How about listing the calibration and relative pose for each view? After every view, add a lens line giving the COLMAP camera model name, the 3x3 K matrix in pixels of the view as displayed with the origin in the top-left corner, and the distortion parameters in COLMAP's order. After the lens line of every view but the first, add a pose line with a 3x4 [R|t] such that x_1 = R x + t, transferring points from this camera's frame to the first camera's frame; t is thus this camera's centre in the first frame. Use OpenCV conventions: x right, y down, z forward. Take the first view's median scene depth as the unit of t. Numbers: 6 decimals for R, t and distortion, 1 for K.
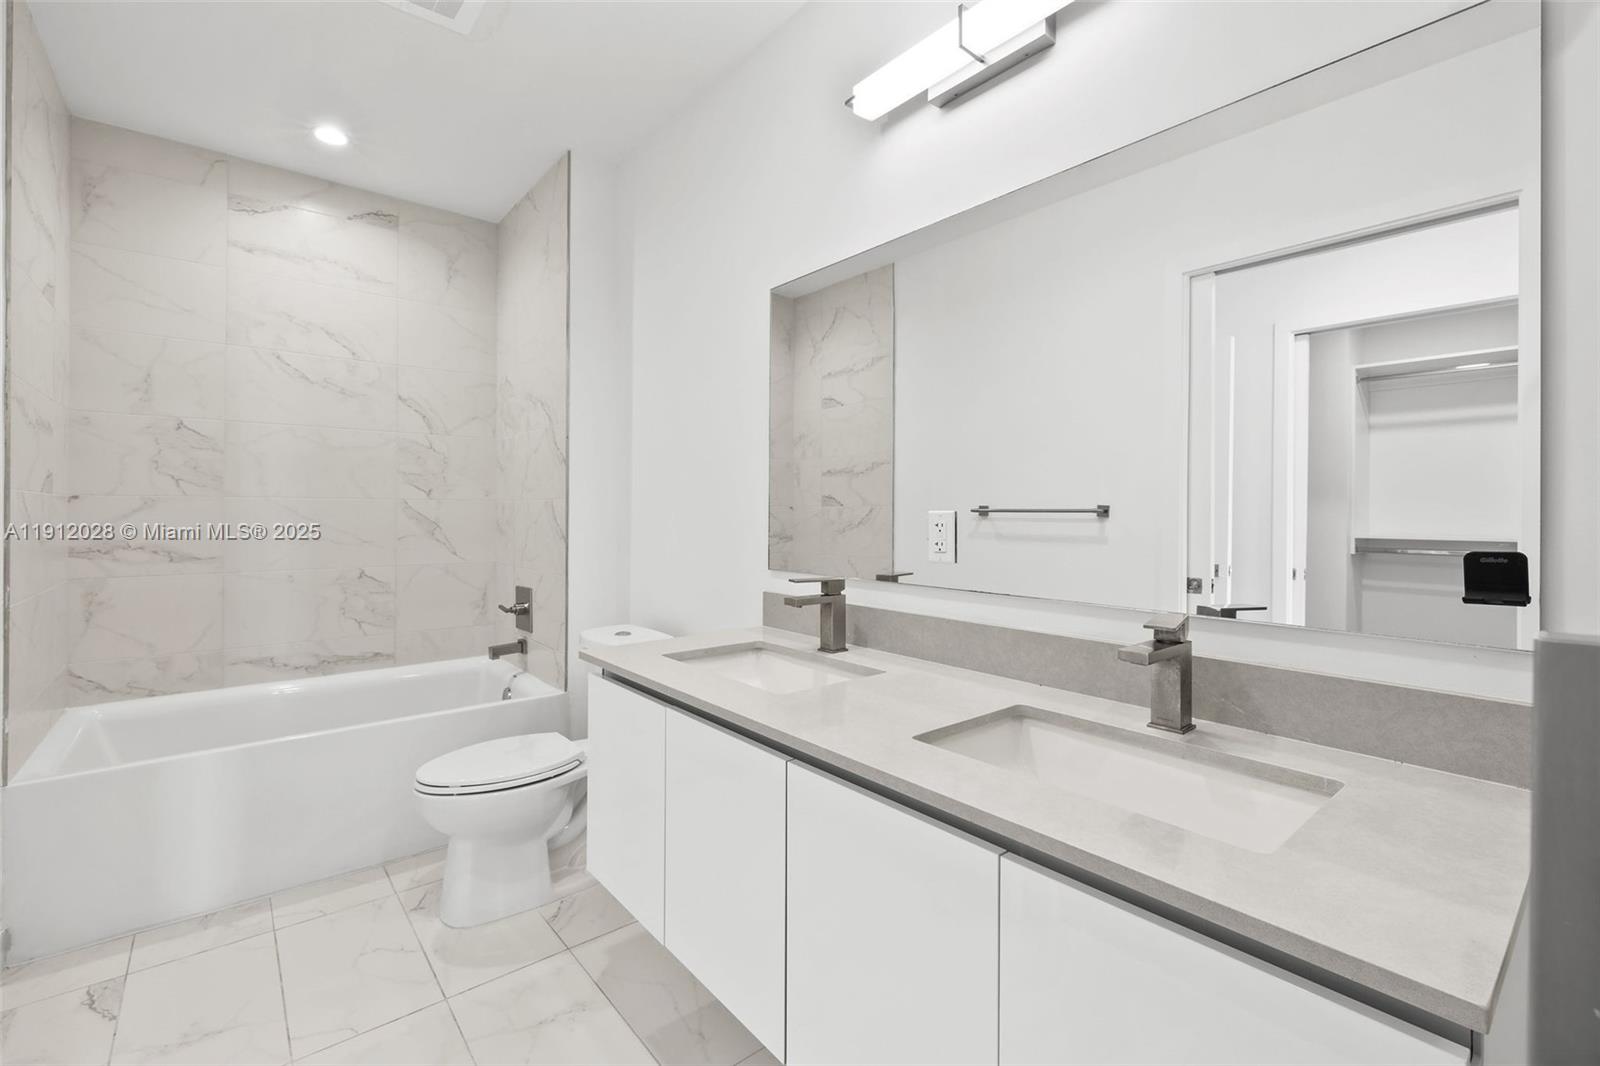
lens RADIAL K [[688.4, 0, 785.4], [0, 688.4, 517.2], [0, 0, 1]] dist [-0.000696, -0.000993]
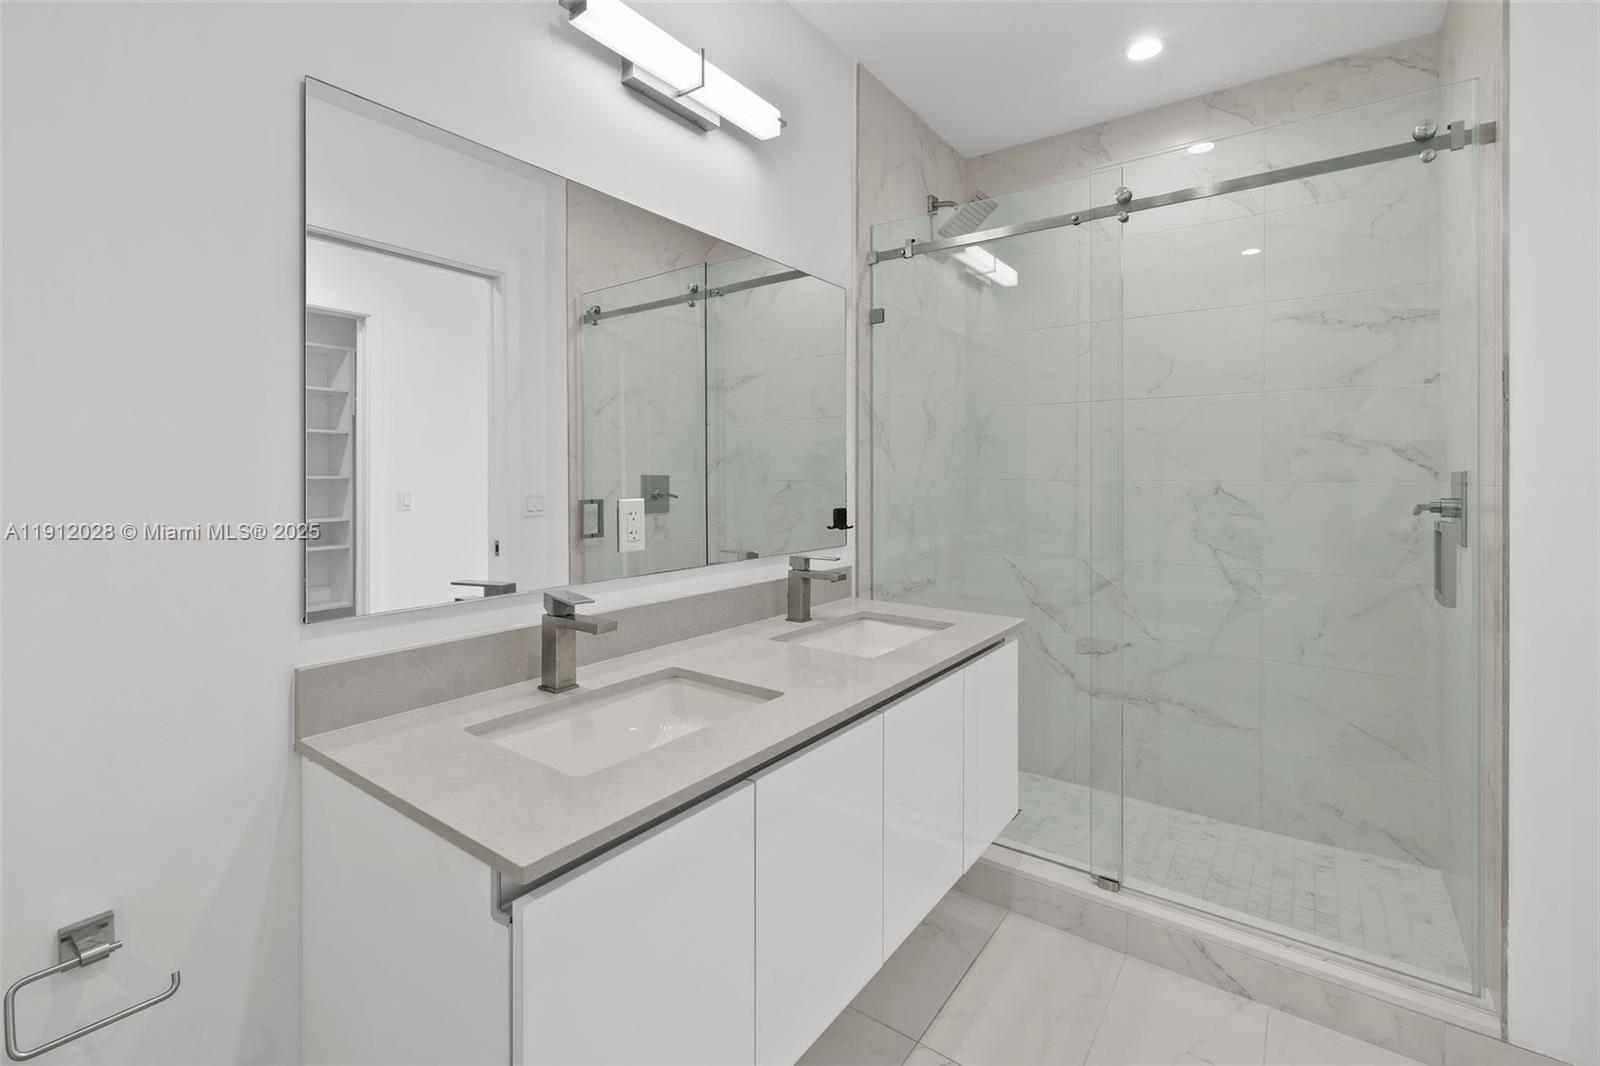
lens RADIAL K [[709.9, 0, 772.4], [0, 709.9, 486.7], [0, 0, 1]] dist [-0.006672, 0.001375]
pose [[-0.225030, -0.019767, 0.974151, -0.612854], [0.002717, 0.999778, 0.020915, -0.036041], [-0.974348, 0.007354, -0.224926, 0.776955]]
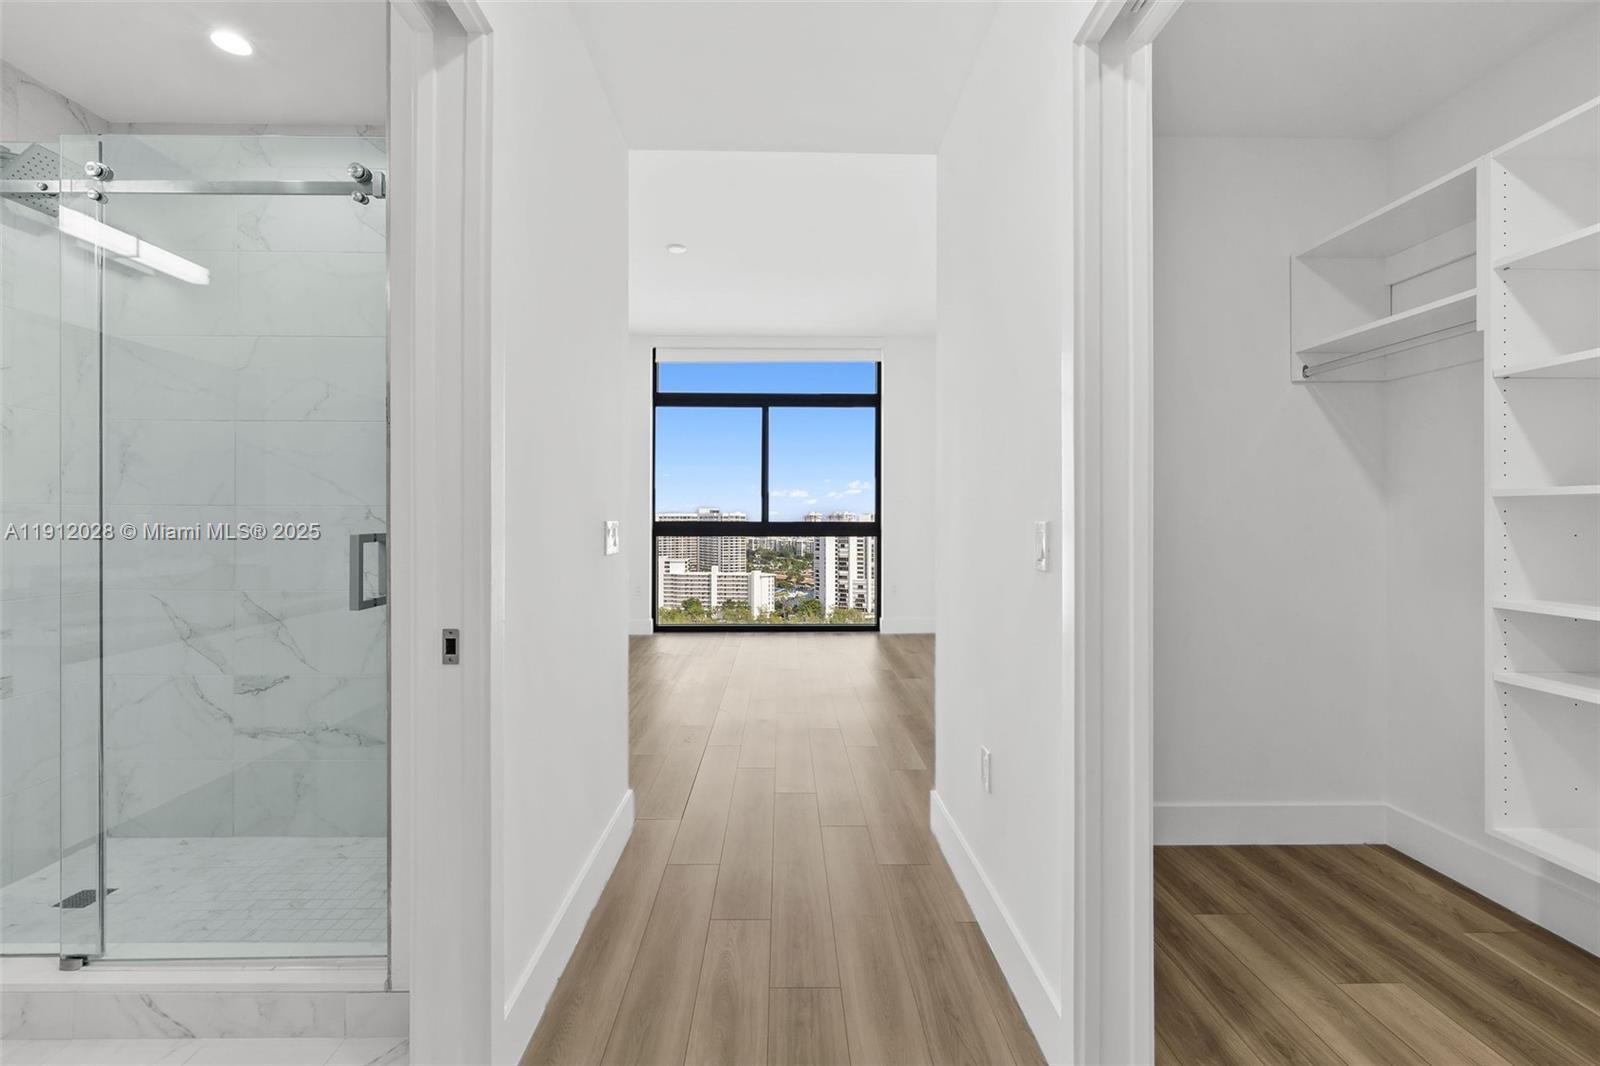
lens RADIAL K [[688.4, 0, 792.3], [0, 688.4, 519.6], [0, 0, 1]] dist [-0.000696, -0.000993]
pose [[-0.781711, -0.007712, 0.623593, -0.939136], [-0.003926, 0.999965, 0.007445, -0.004480], [-0.623628, 0.003372, -0.781714, 0.232478]]
